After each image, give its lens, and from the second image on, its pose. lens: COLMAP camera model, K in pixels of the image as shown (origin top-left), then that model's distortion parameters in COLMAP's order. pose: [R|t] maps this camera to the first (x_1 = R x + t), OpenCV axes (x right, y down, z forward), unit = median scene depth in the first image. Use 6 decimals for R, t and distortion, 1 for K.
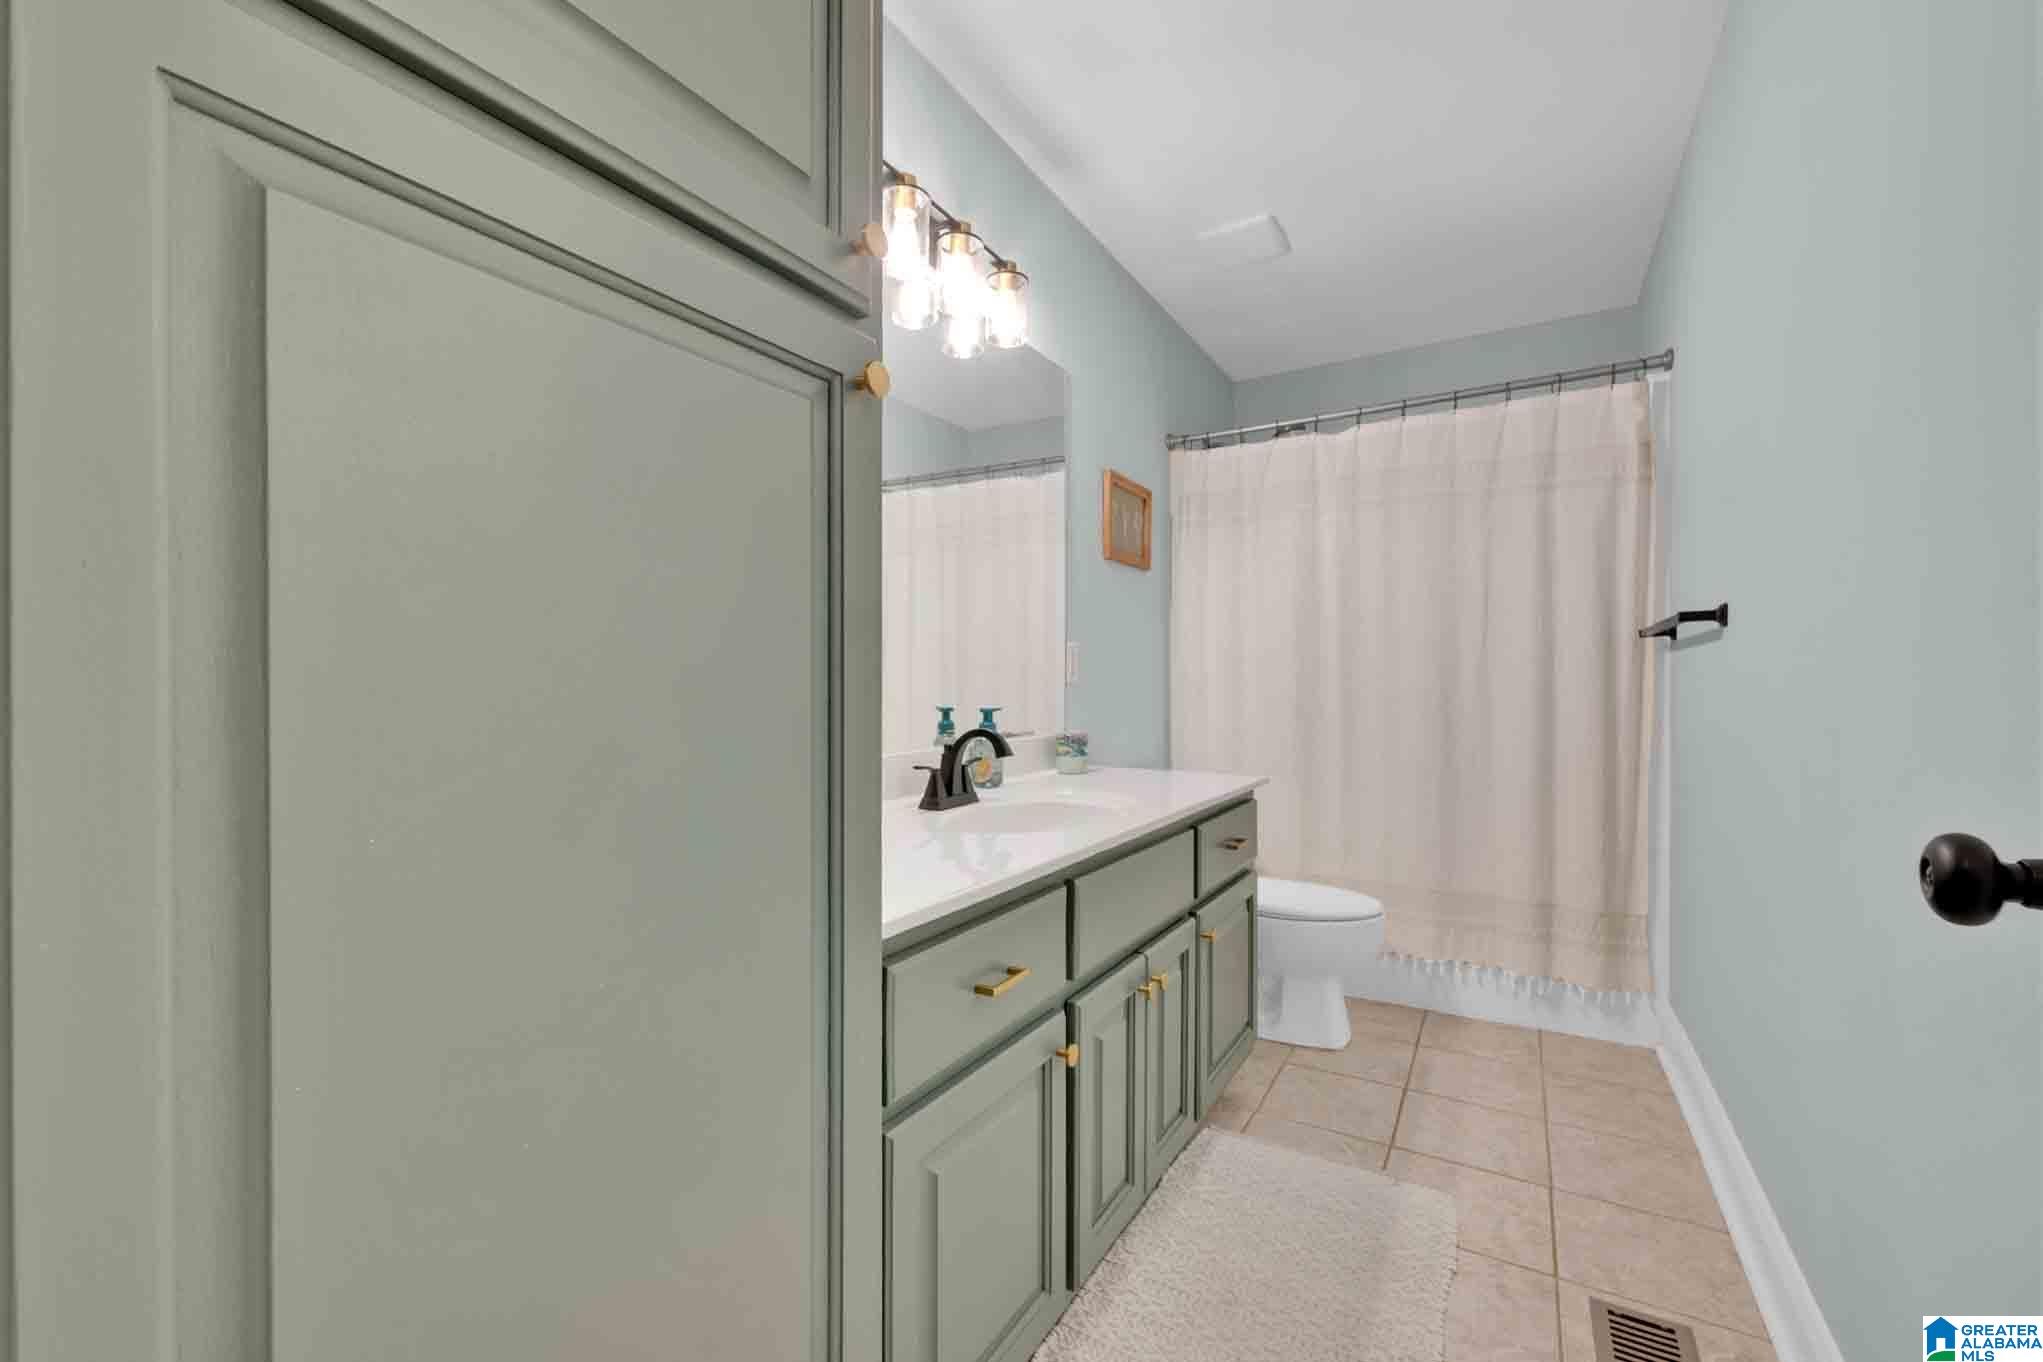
lens RADIAL K [[835.4, 0, 1014.7], [0, 835.4, 687.0], [0, 0, 1]] dist [-0.001464, -0.000101]
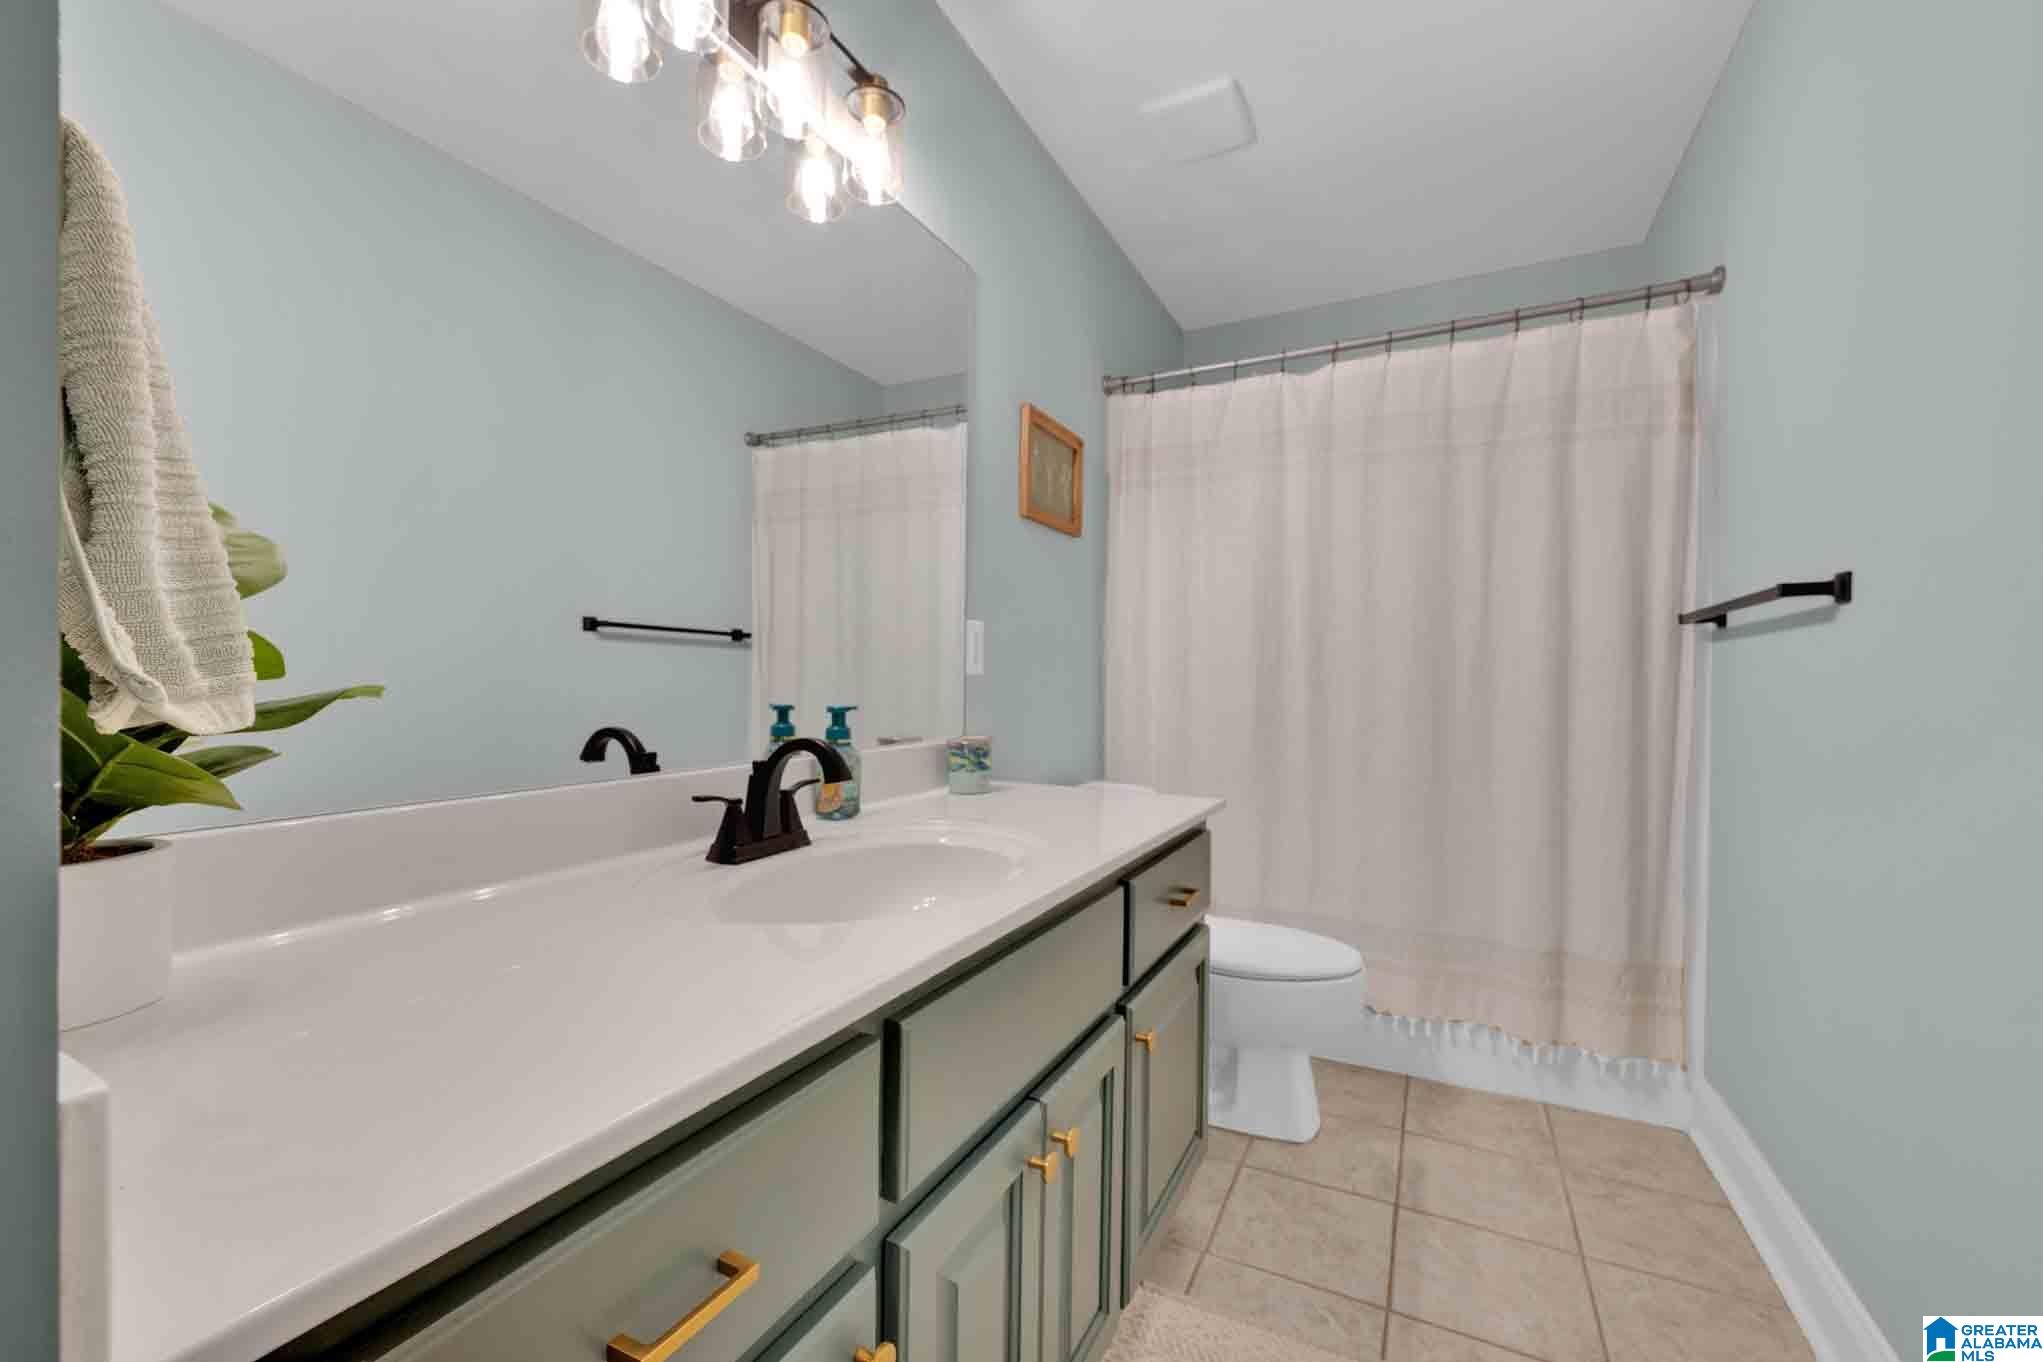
lens RADIAL K [[835.4, 0, 1014.7], [0, 835.4, 687.0], [0, 0, 1]] dist [-0.001464, -0.000101]
pose [[0.997859, 0.009116, 0.064761, 0.057414], [-0.009493, 0.999940, 0.005506, 0.002959], [-0.064707, -0.006109, 0.997886, 0.235258]]
